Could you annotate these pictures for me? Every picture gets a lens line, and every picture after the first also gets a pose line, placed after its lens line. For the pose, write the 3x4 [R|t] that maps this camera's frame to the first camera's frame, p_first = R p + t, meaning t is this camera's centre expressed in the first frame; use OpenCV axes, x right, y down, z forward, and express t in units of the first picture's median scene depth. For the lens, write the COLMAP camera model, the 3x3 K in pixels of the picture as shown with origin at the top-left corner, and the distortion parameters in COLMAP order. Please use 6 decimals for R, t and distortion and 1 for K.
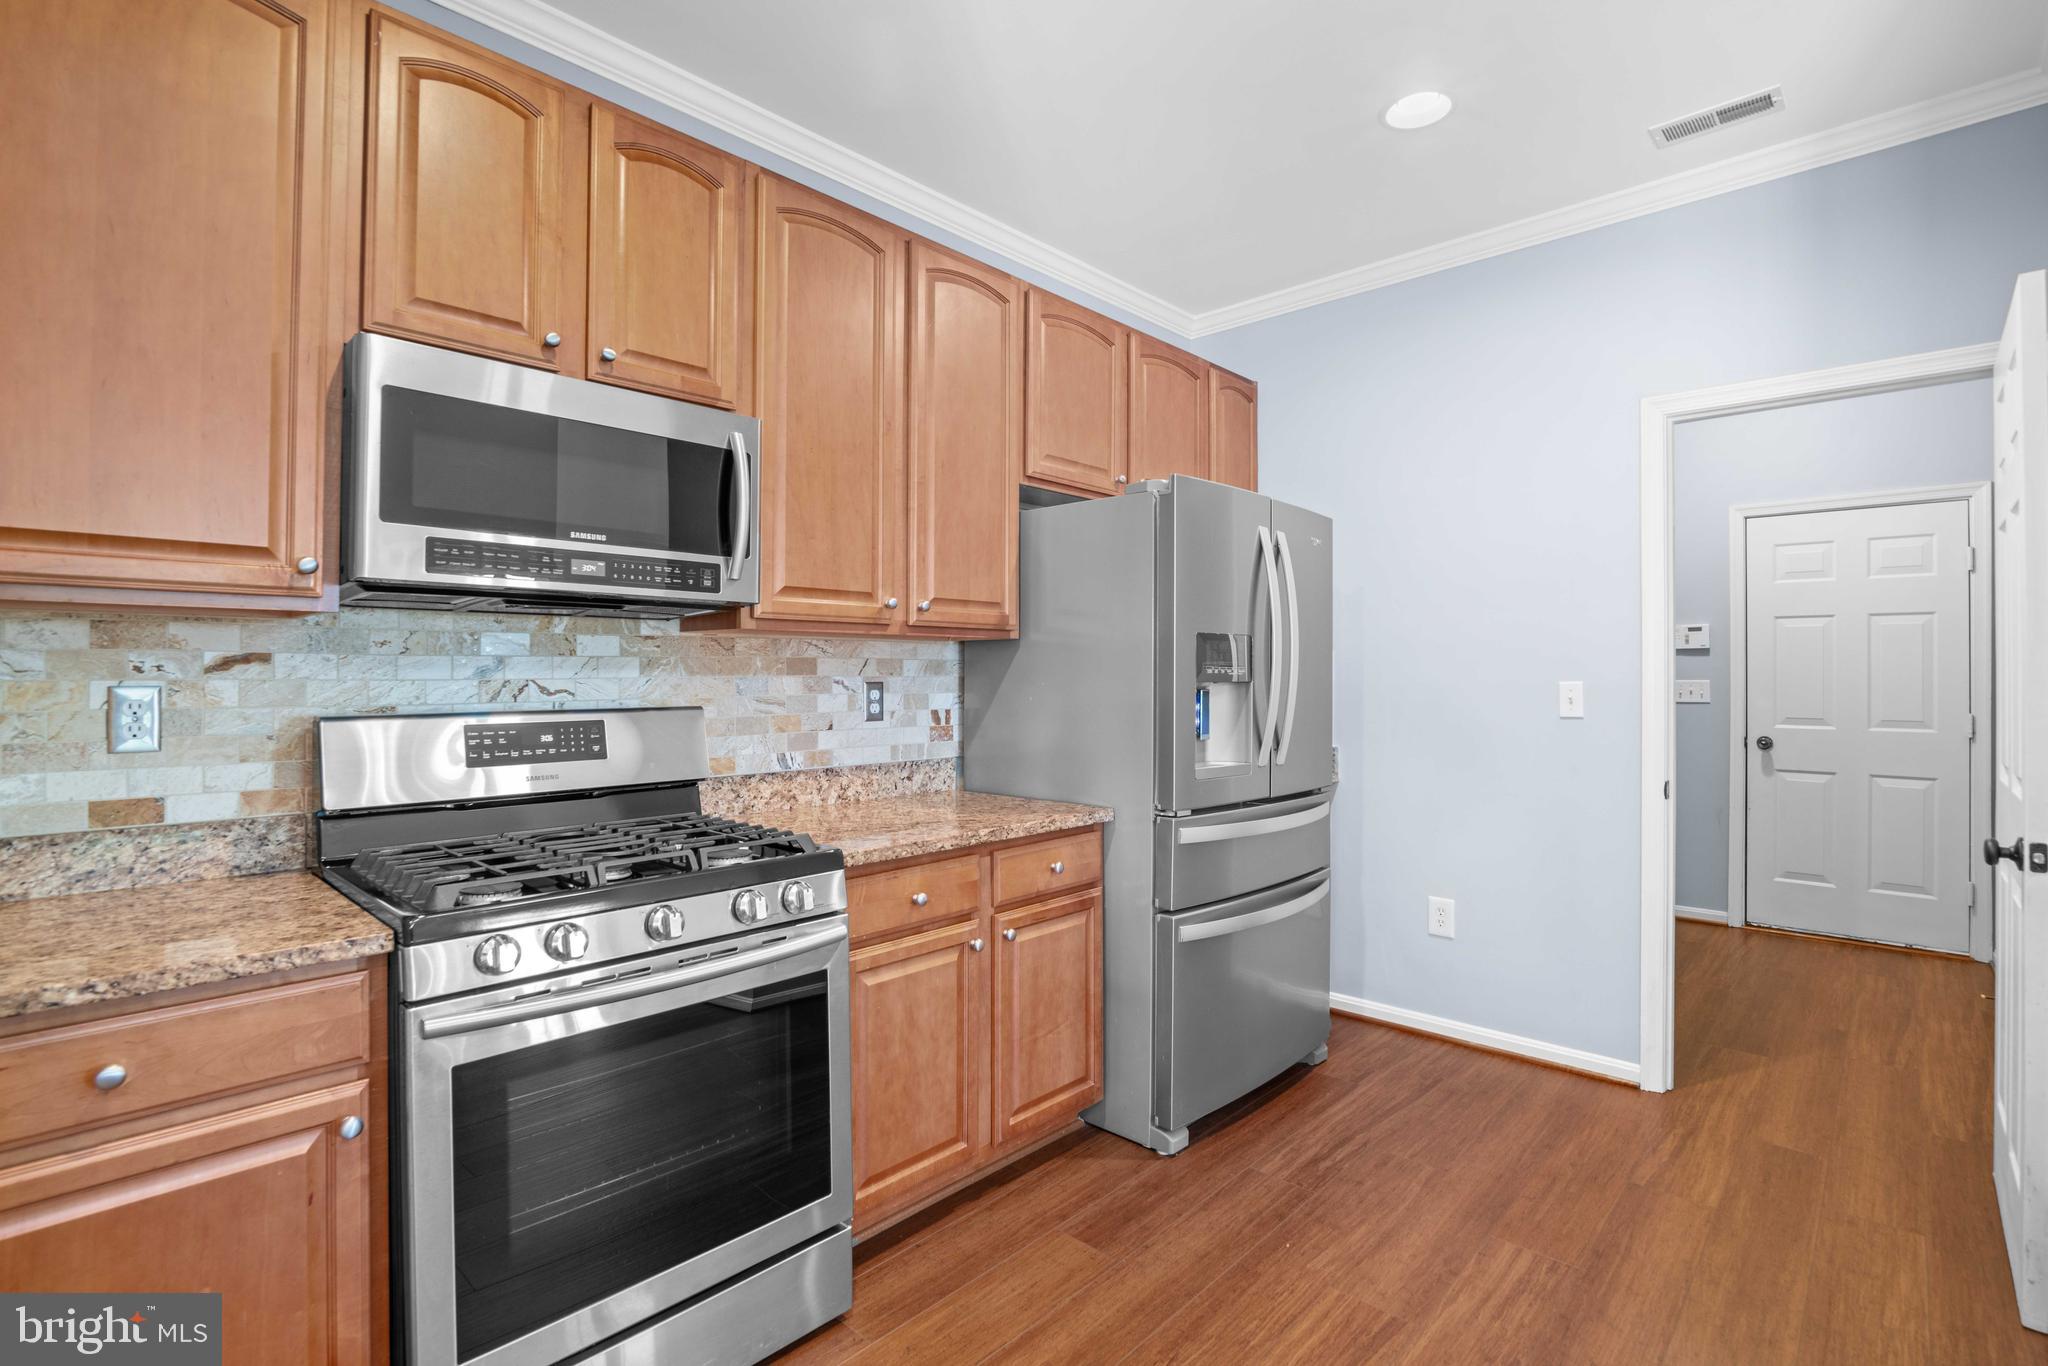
lens RADIAL K [[955.0, 0, 1028.3], [0, 955.0, 677.2], [0, 0, 1]] dist [-0.027761, 0.004392]
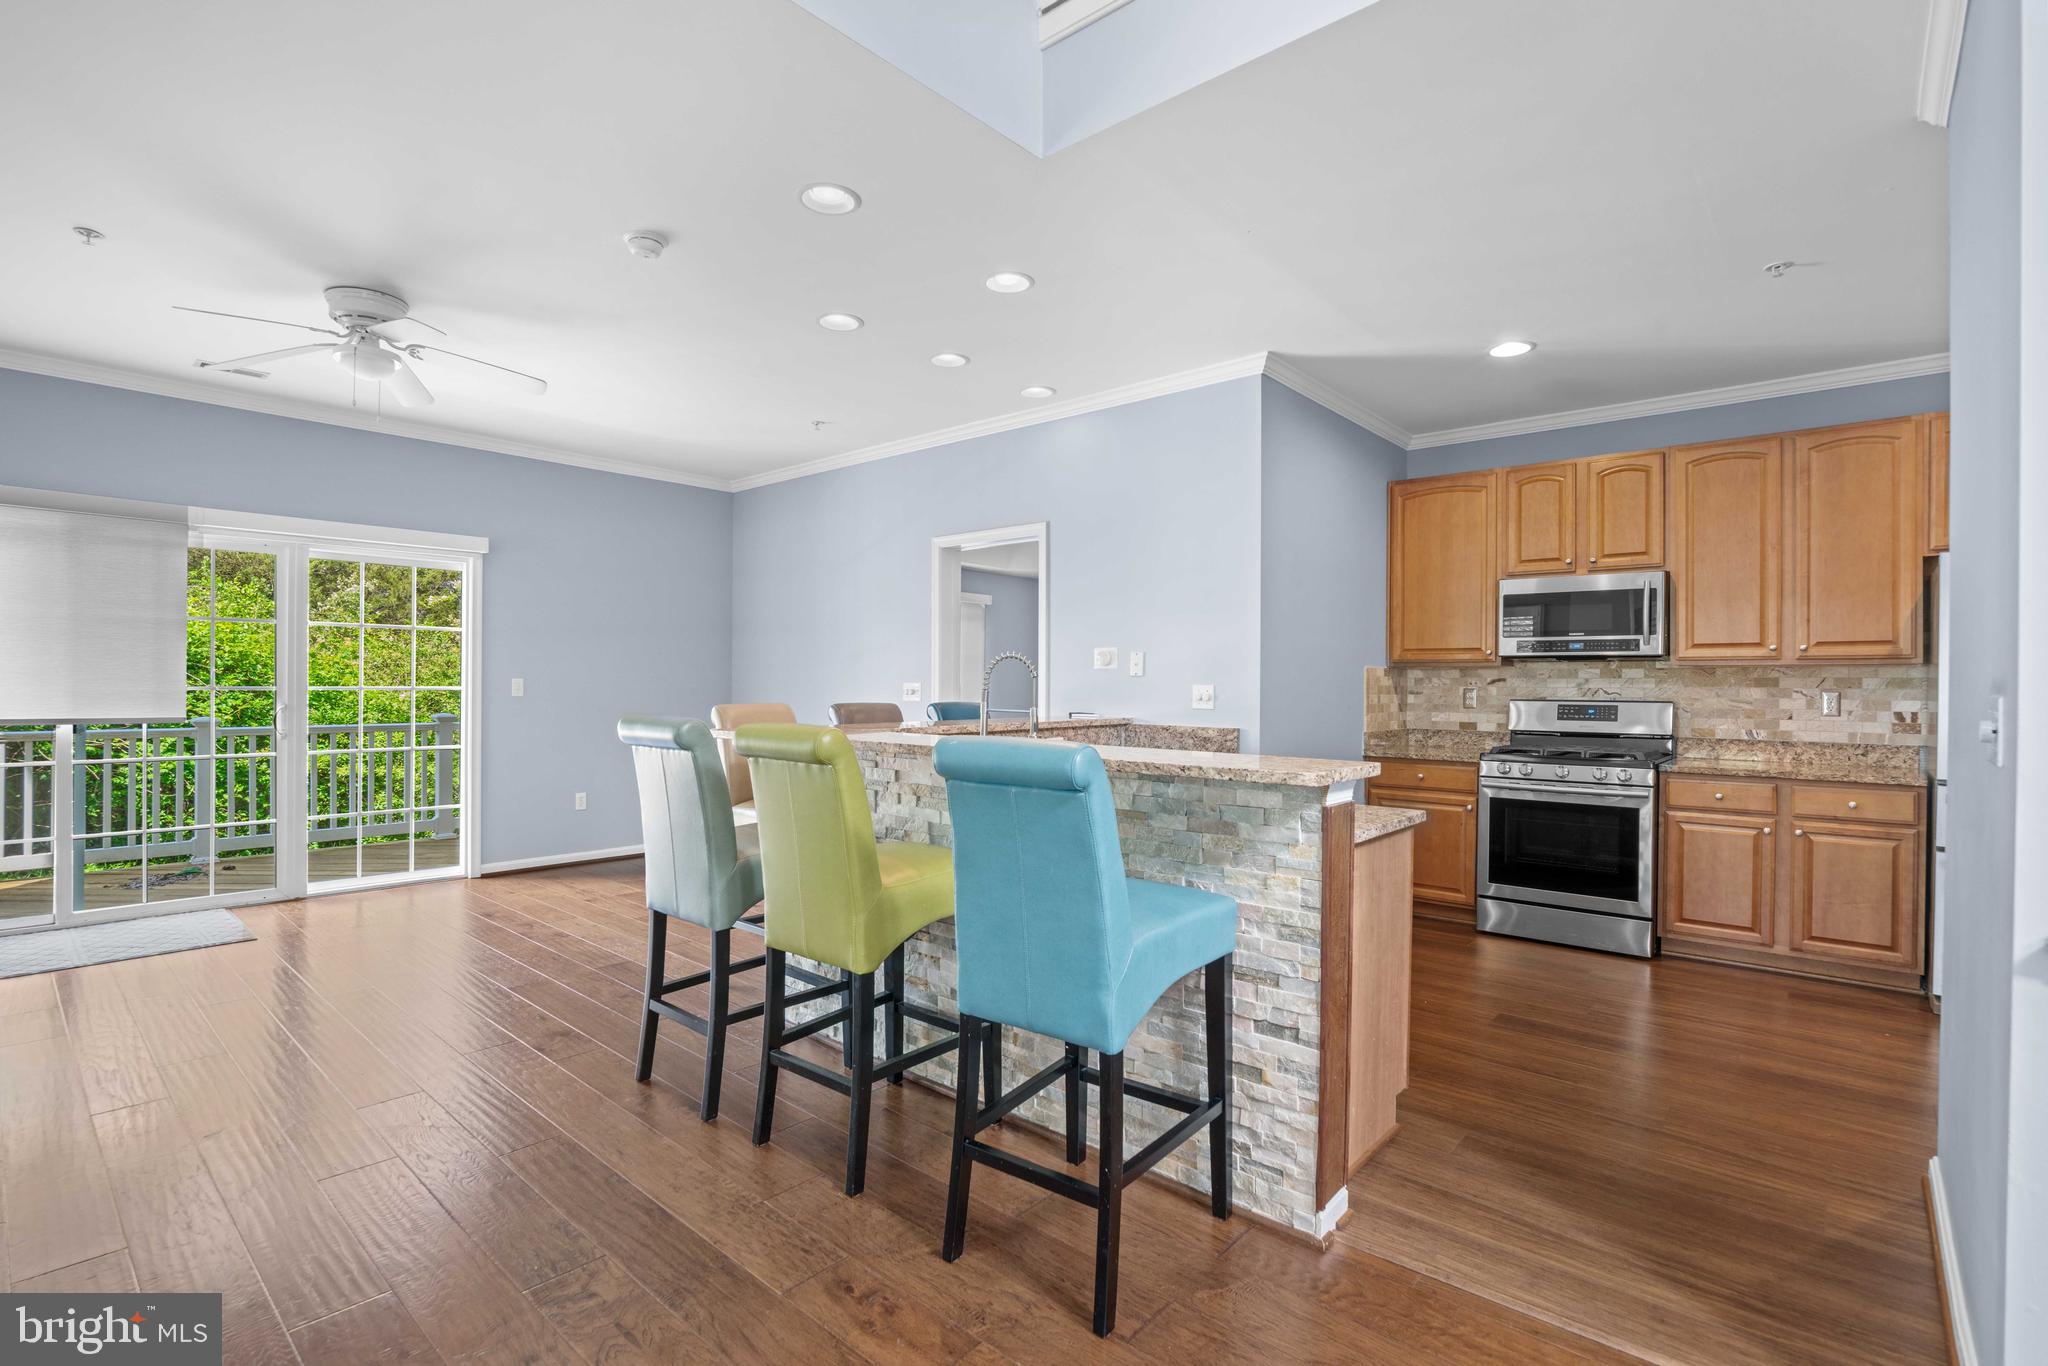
lens RADIAL K [[955.0, 0, 1003.8], [0, 955.0, 674.8], [0, 0, 1]] dist [-0.027761, 0.004392]
pose [[0.026620, -0.009981, -0.999596, 1.823393], [-0.009362, 0.999904, -0.010233, 0.007698], [0.999602, 0.009631, 0.026524, -0.575954]]
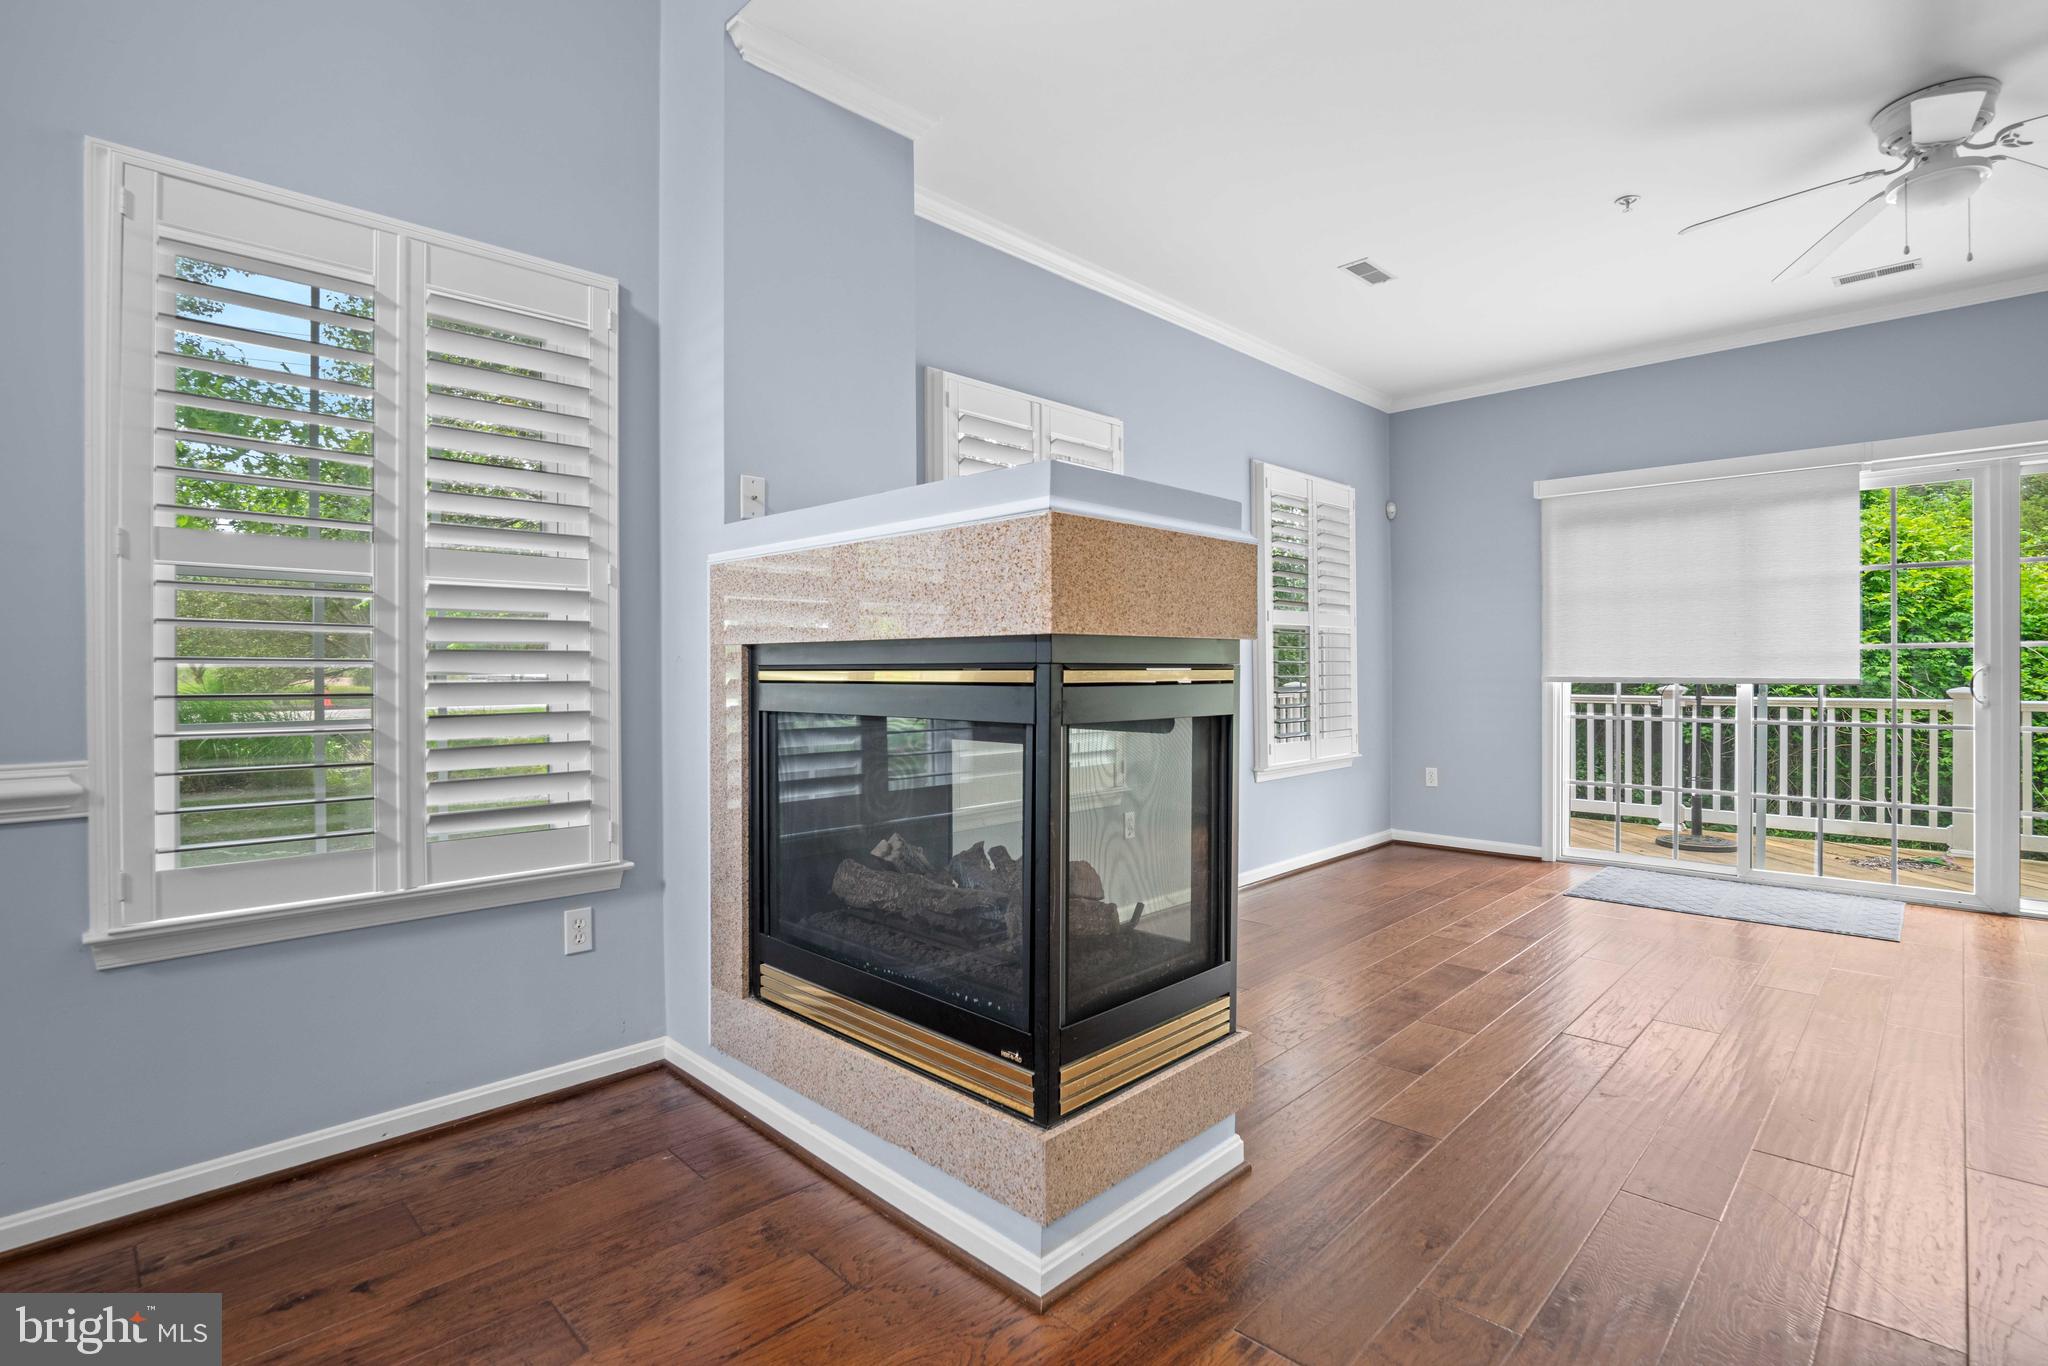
lens RADIAL K [[955.0, 0, 1025.1], [0, 955.0, 672.6], [0, 0, 1]] dist [-0.027761, 0.004392]
pose [[-0.999669, 0.002907, 0.025559, 1.262383], [0.003016, 0.999986, 0.004263, 0.078370], [-0.025547, 0.004339, -0.999664, -0.404269]]
